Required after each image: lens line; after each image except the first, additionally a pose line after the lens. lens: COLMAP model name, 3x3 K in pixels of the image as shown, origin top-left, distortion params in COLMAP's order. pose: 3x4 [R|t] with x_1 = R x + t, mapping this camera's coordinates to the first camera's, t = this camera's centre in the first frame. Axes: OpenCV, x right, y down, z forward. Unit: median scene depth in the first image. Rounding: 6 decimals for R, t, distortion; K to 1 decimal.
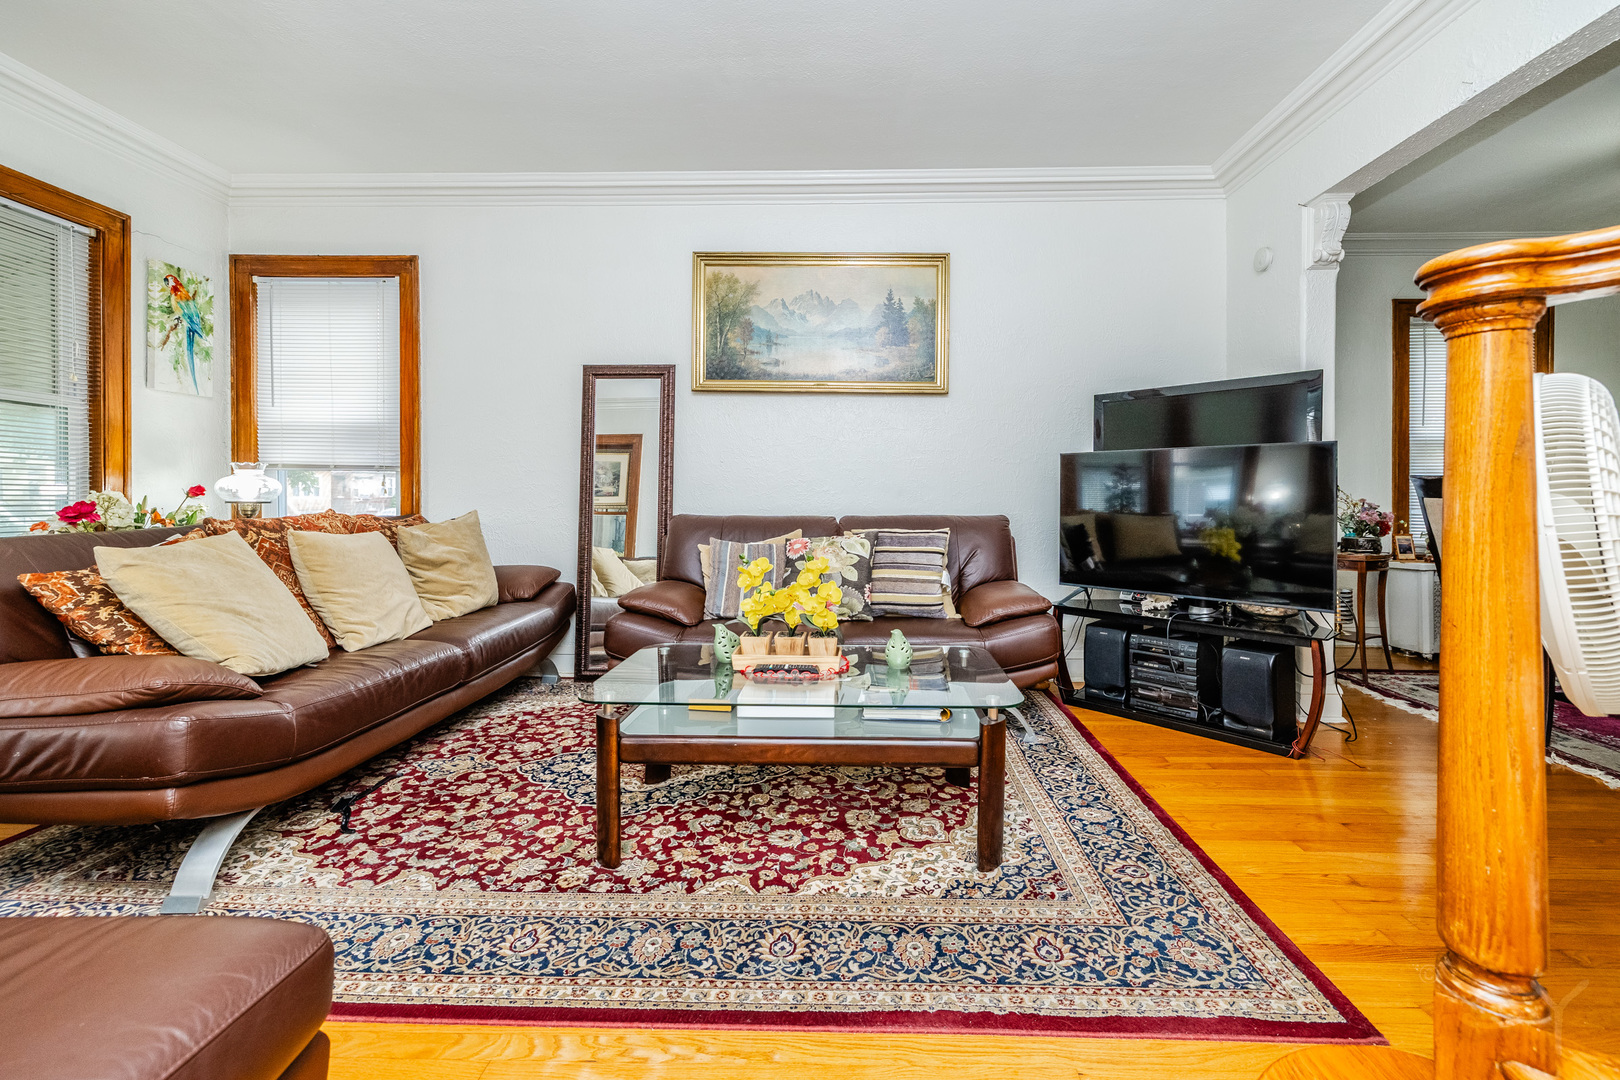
lens RADIAL K [[703.1, 0, 828.8], [0, 703.1, 504.2], [0, 0, 1]] dist [-0.001527, -0.000140]
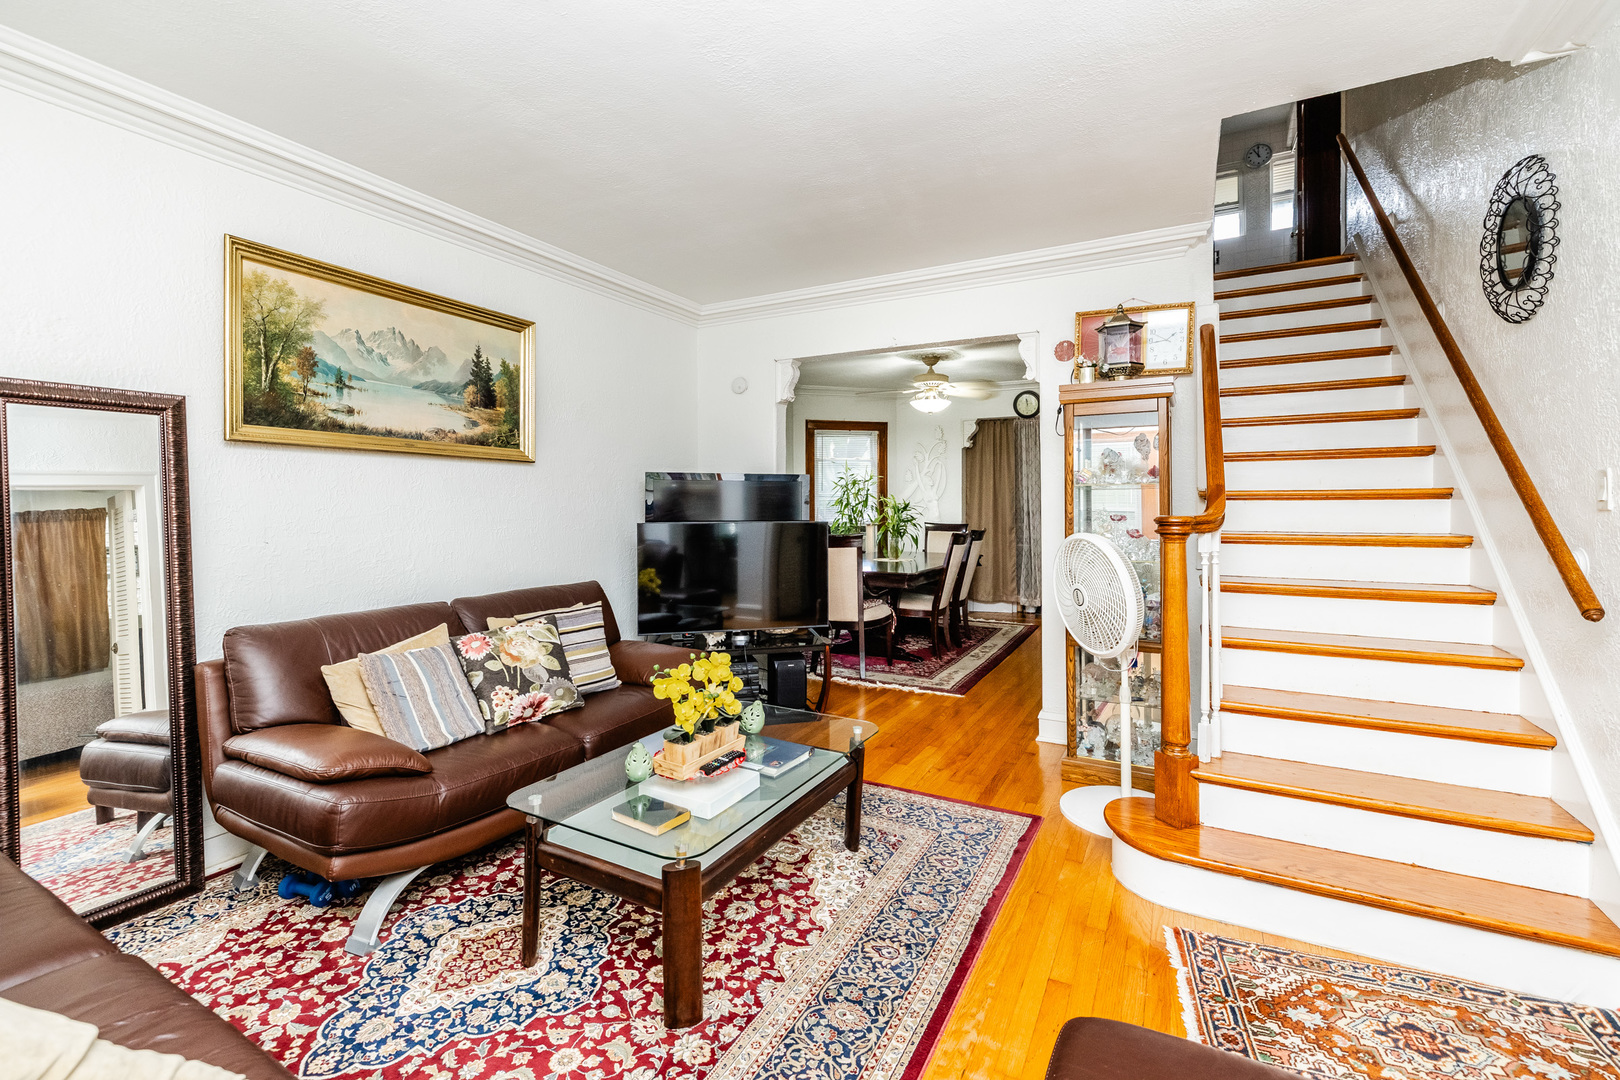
lens RADIAL K [[703.1, 0, 787.6], [0, 703.1, 502.4], [0, 0, 1]] dist [-0.001527, -0.000140]
pose [[0.472803, -0.003281, 0.881162, -0.532570], [0.018495, 0.999810, -0.006201, -0.086950], [-0.880974, 0.019229, 0.472774, 0.209889]]
